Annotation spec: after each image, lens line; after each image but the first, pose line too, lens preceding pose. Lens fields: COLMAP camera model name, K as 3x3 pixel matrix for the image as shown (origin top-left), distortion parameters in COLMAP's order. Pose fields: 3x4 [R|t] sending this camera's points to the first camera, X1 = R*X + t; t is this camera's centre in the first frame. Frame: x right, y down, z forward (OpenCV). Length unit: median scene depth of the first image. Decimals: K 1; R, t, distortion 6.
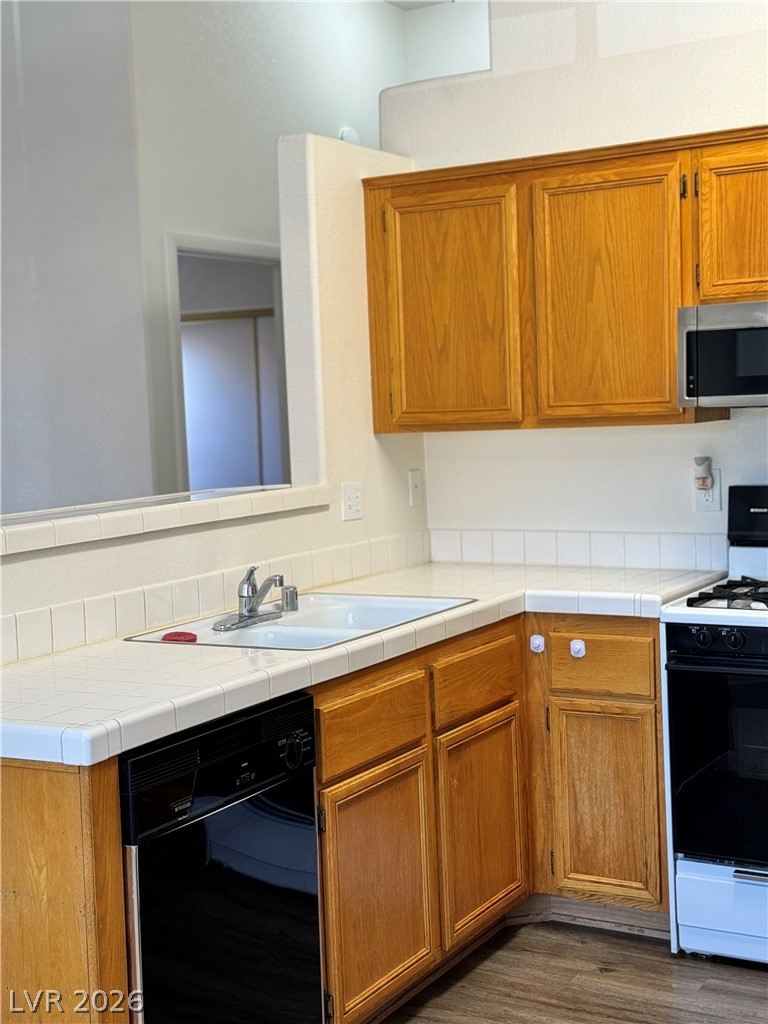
lens RADIAL K [[1510.3, 0, 382.0], [0, 1510.3, 511.9], [0, 0, 1]] dist [0.197420, 0.000000]
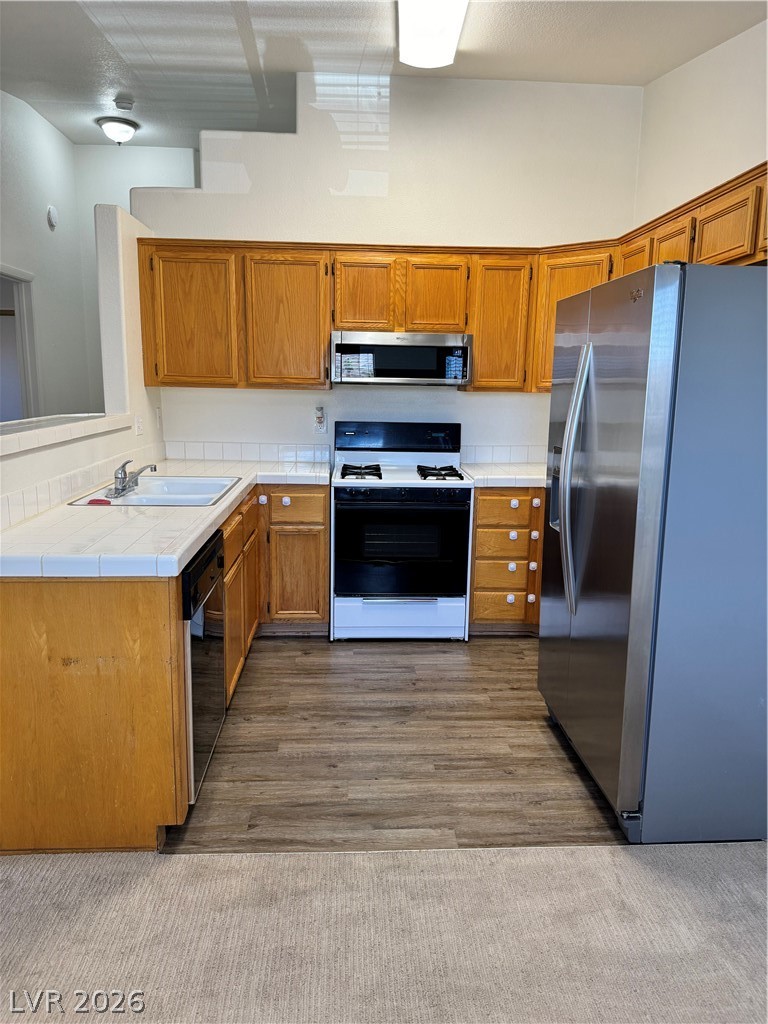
lens RADIAL K [[703.1, 0, 382.2], [0, 703.1, 510.7], [0, 0, 1]] dist [0.094102, -0.022468]
pose [[0.849806, -0.043665, 0.525284, -0.245910], [-0.008047, 0.995372, 0.095761, 0.013045], [-0.527034, -0.085605, 0.845522, 0.149767]]
